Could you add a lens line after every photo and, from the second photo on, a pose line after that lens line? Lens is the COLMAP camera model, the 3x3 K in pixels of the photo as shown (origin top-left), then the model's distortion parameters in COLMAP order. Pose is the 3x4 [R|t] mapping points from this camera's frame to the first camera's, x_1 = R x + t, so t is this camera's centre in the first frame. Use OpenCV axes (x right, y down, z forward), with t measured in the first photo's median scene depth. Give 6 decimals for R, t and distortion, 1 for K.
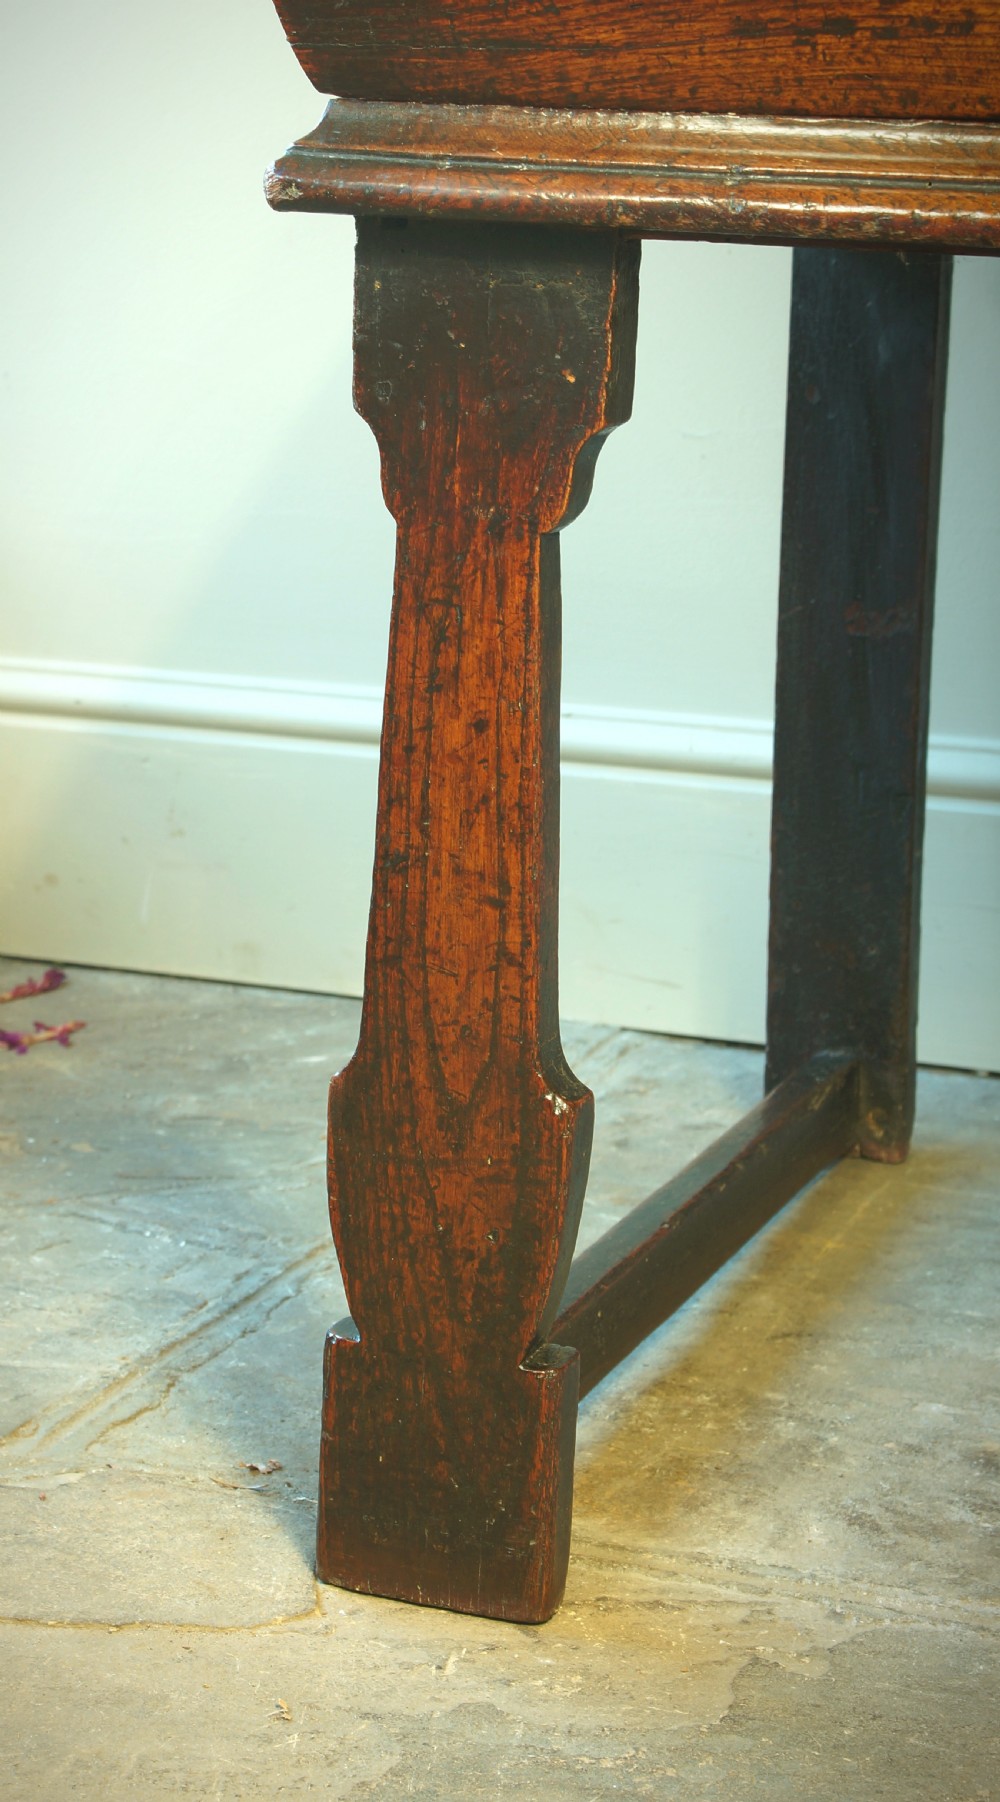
lens RADIAL K [[3735.7, 0, 405.1], [0, 3735.7, 913.6], [0, 0, 1]] dist [-0.001497, 0.000000]
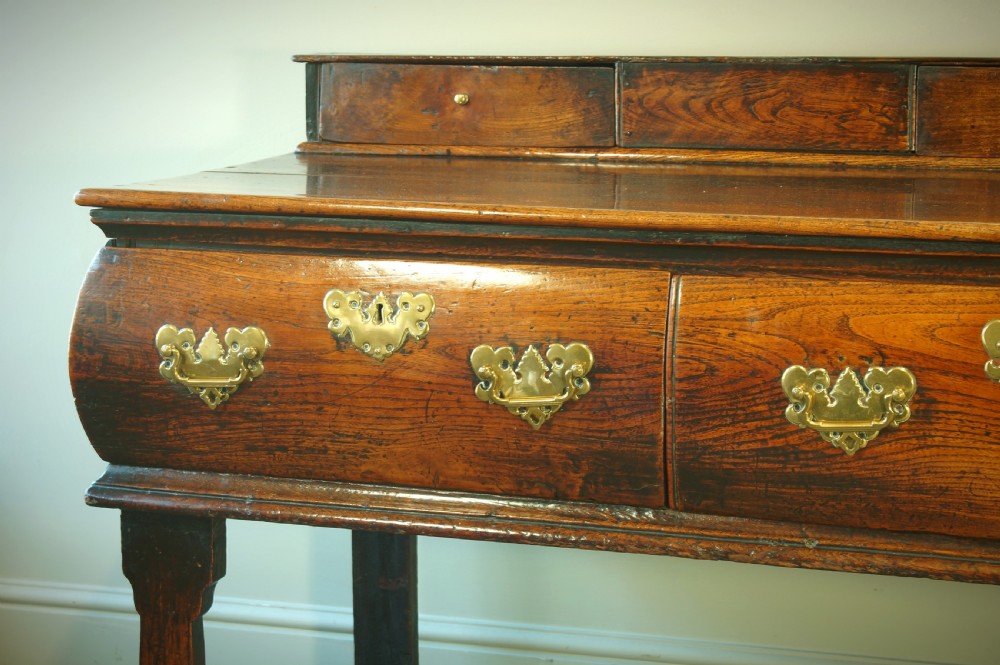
lens RADIAL K [[2230.1, 0, 501.0], [0, 2230.1, 352.8], [0, 0, 1]] dist [0.076237, 0.000000]
pose [[0.998513, -0.033026, 0.043370, 0.189718], [0.035884, 0.997117, -0.066861, -0.173898], [-0.041037, 0.068318, 0.996819, -0.608426]]
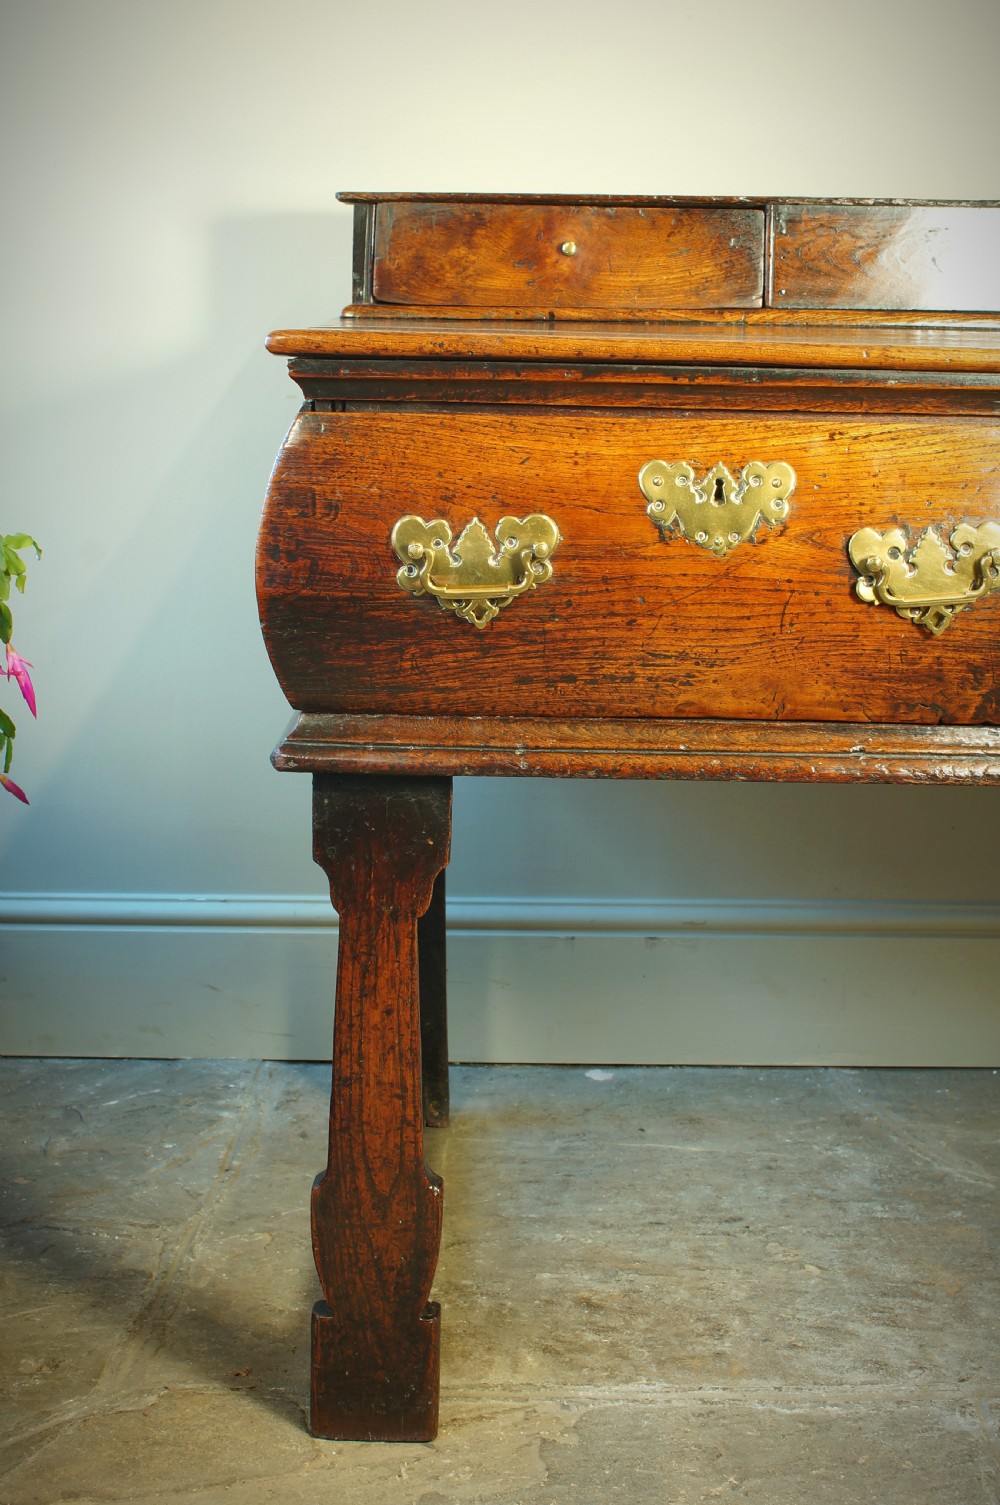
lens RADIAL K [[2150.1, 0, 496.2], [0, 2150.1, 743.5], [0, 0, 1]] dist [-0.063893, 0.000000]
pose [[0.930556, -0.086072, 0.355889, -0.319025], [0.090798, 0.995863, 0.003440, -0.189722], [-0.354713, 0.029113, 0.934522, -0.096955]]
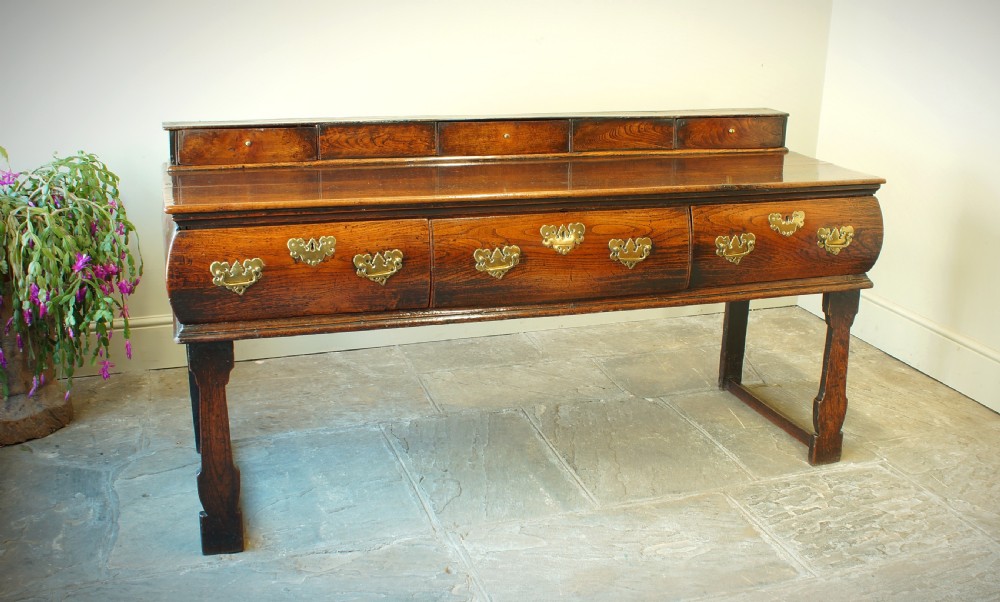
lens RADIAL K [[1138.3, 0, 521.0], [0, 1138.3, 305.6], [0, 0, 1]] dist [-0.074402, 0.000000]
pose [[0.771453, -0.185377, 0.608684, -0.694741], [0.149709, 0.982645, 0.109525, -0.357240], [-0.618424, 0.006632, 0.785817, -0.783086]]
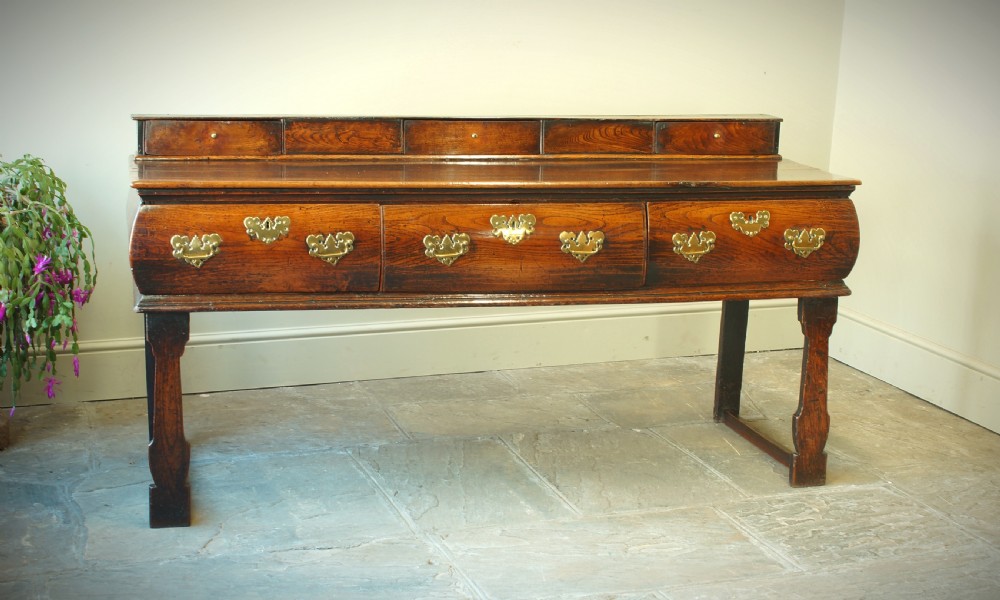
lens RADIAL K [[1664.6, 0, 474.3], [0, 1664.6, 311.4], [0, 0, 1]] dist [0.041635, 0.000000]
pose [[0.829677, -0.113596, 0.546564, -1.095861], [0.129739, 0.991506, 0.009130, -0.136824], [-0.542959, 0.063336, 0.837367, -1.690794]]
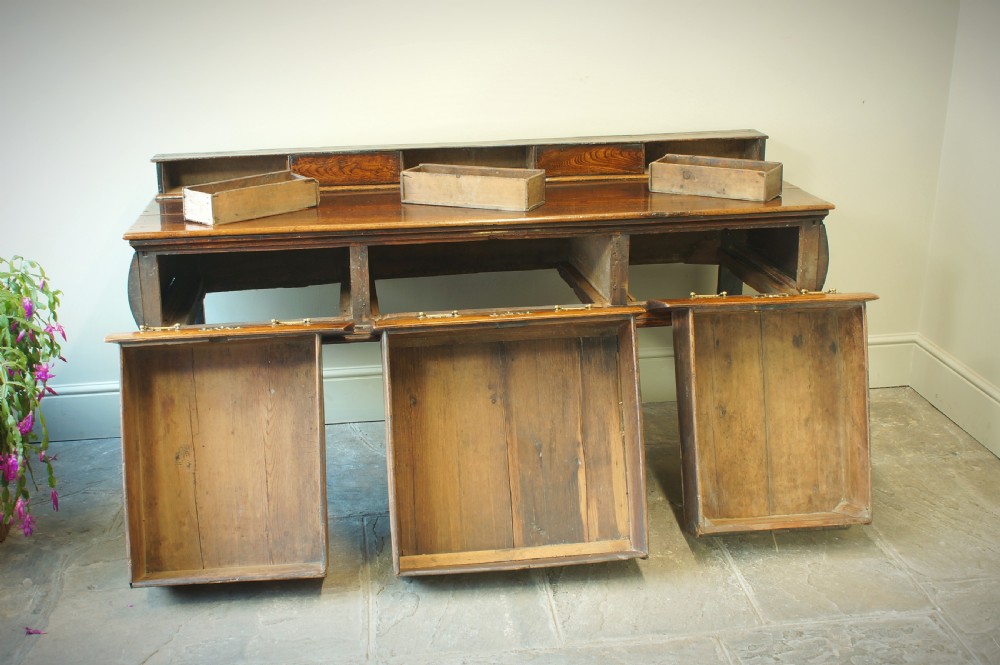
lens RADIAL K [[1244.4, 0, 476.1], [0, 1244.4, 338.5], [0, 0, 1]] dist [-0.042195, 0.000000]
pose [[0.882312, -0.176759, 0.436214, -0.468530], [0.150484, 0.984096, 0.094390, -0.329406], [-0.445960, -0.017638, 0.894879, -1.324327]]
